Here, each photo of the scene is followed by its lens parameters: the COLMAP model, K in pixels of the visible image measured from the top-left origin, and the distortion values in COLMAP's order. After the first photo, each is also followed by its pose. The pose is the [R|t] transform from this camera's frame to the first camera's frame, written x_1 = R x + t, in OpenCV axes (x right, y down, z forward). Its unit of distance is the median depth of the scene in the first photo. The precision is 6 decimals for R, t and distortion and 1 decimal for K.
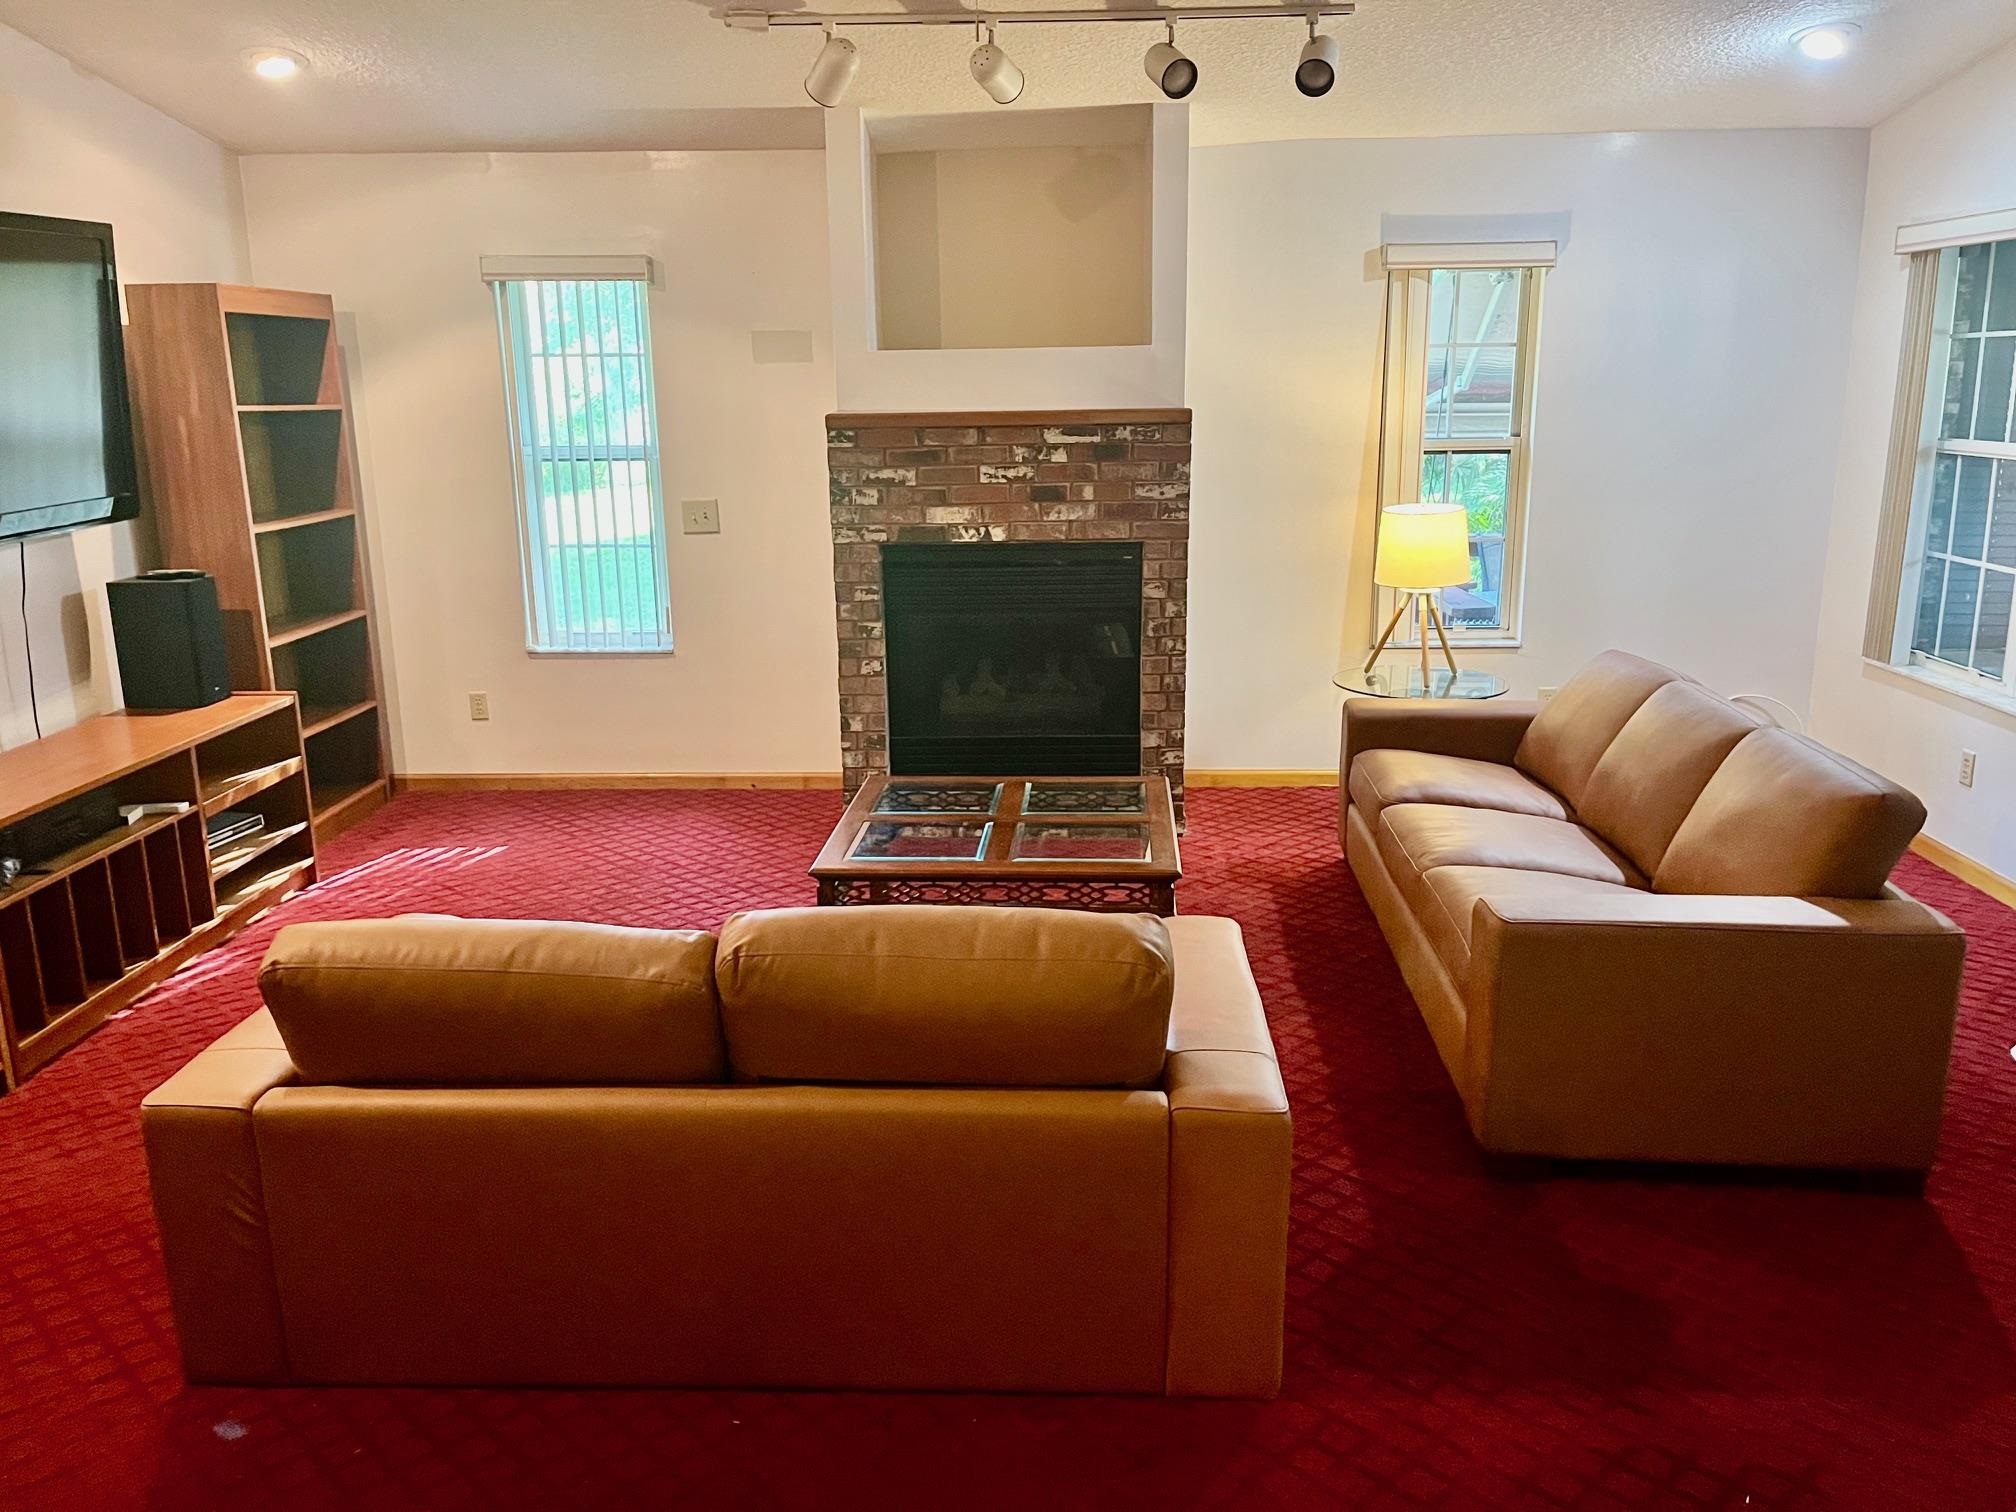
lens RADIAL K [[1535.9, 0, 1025.2], [0, 1535.9, 753.6], [0, 0, 1]] dist [0.026751, -0.035423]
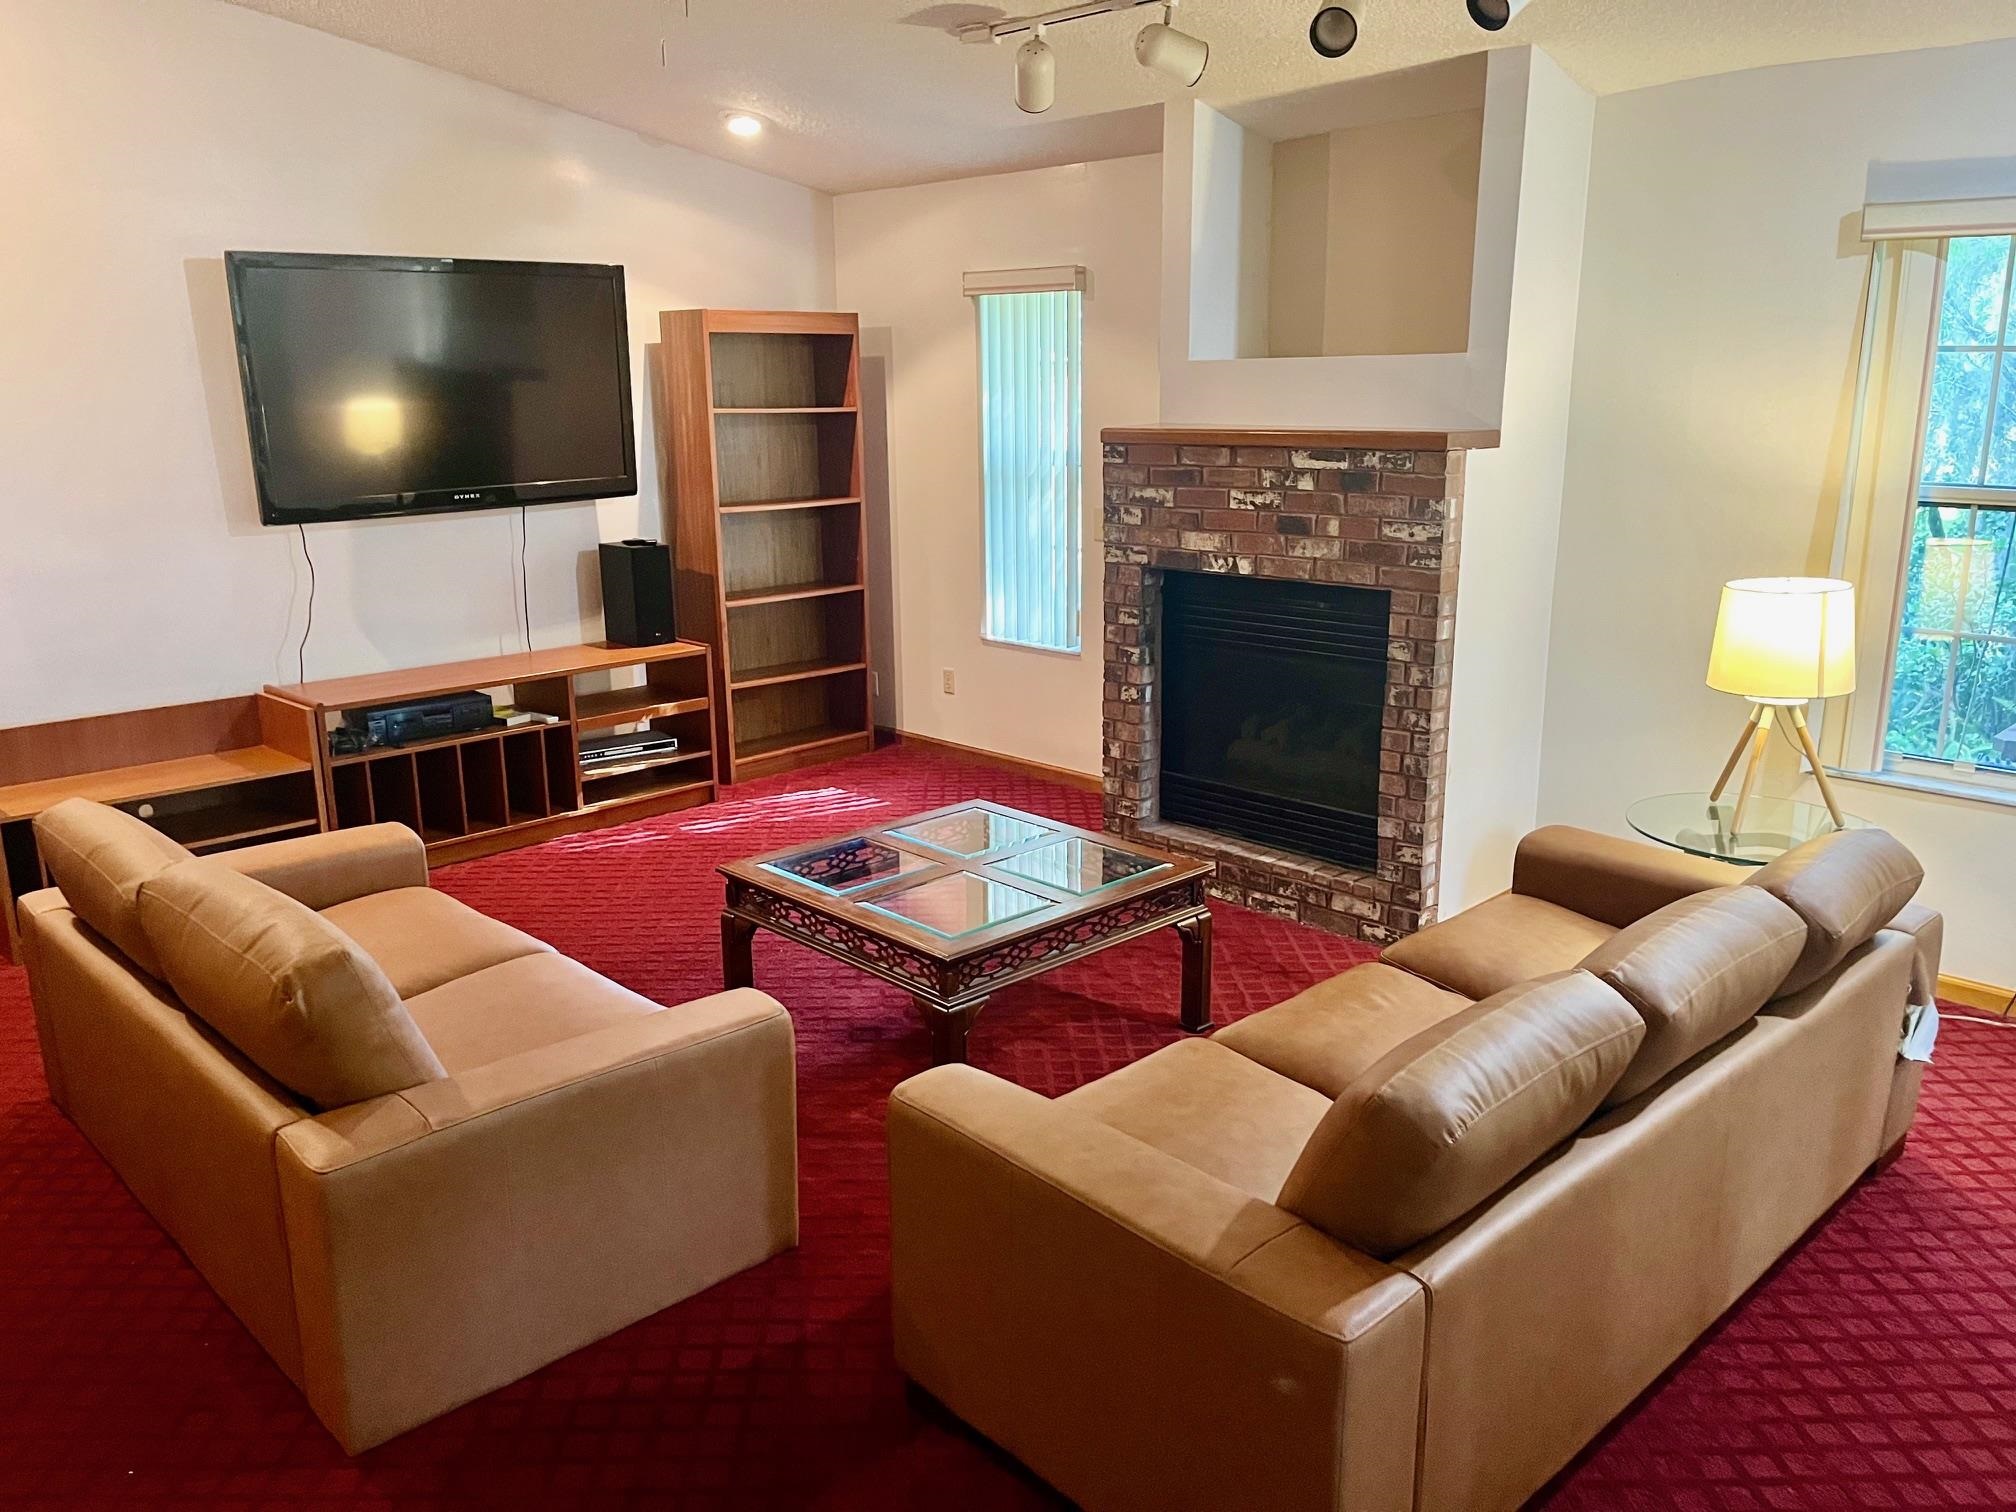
lens RADIAL K [[1535.9, 0, 1005.6], [0, 1535.9, 765.4], [0, 0, 1]] dist [0.026751, -0.035423]
pose [[0.721439, 0.174823, -0.670047, 0.499896], [-0.164549, 0.983172, 0.079352, -0.077035], [0.672644, 0.053007, 0.738065, 0.251602]]
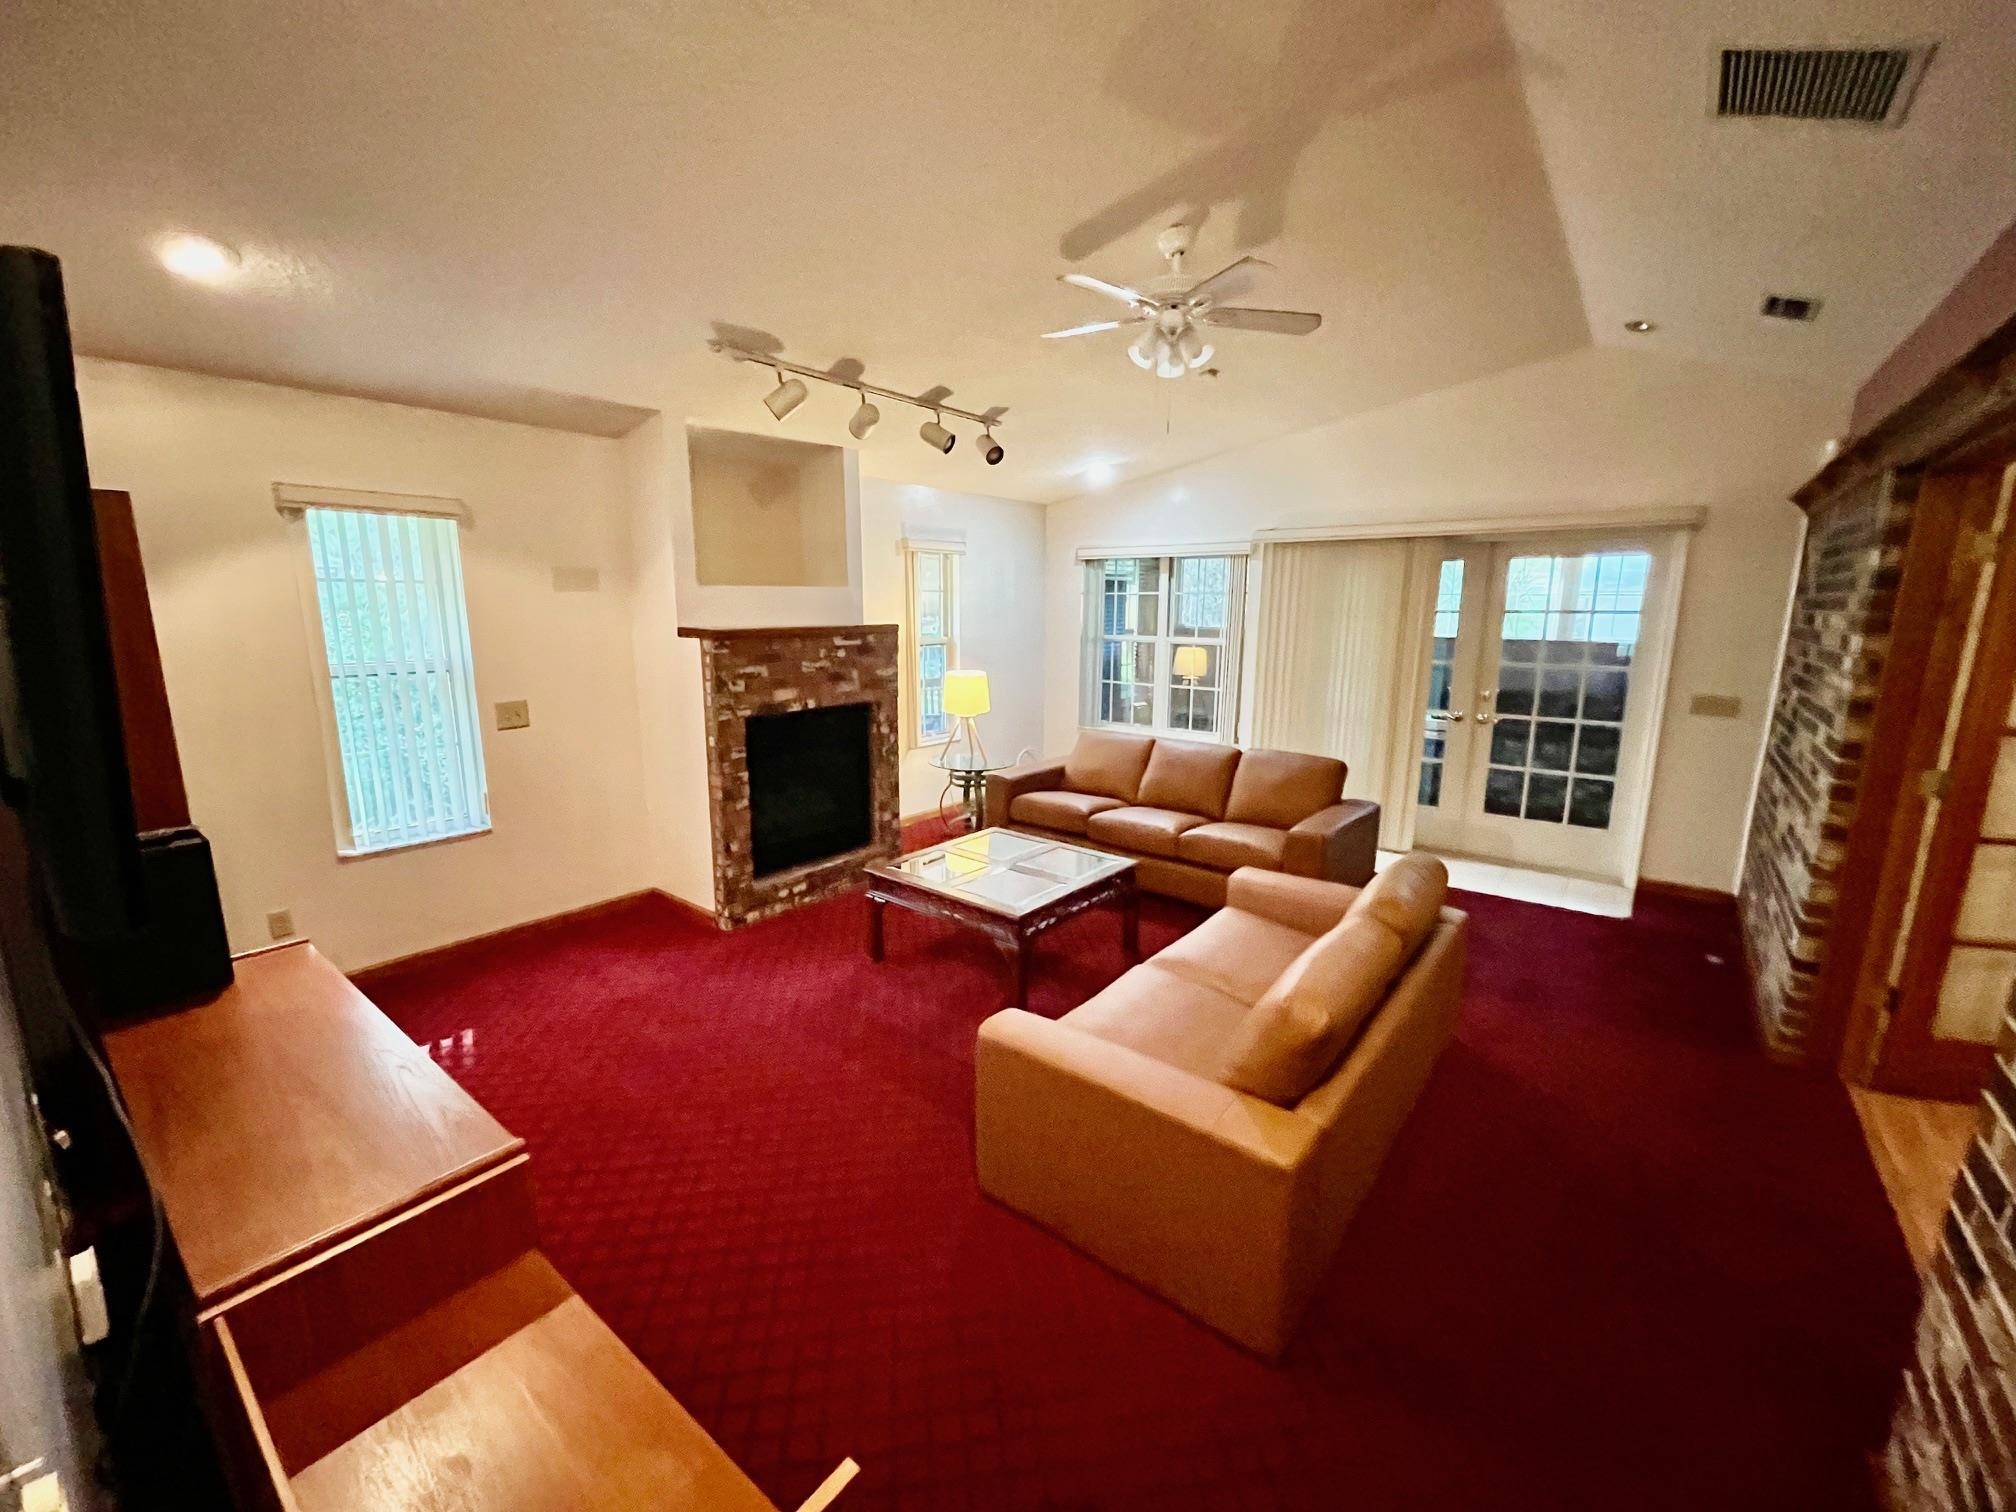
lens RADIAL K [[818.9, 0, 1012.7], [0, 818.9, 751.3], [0, 0, 1]] dist [-0.004808, -0.000271]
pose [[0.599800, -0.130107, 0.789501, -0.553465], [0.180763, 0.983216, 0.024701, -0.079399], [-0.779464, 0.127897, 0.613252, 0.338978]]
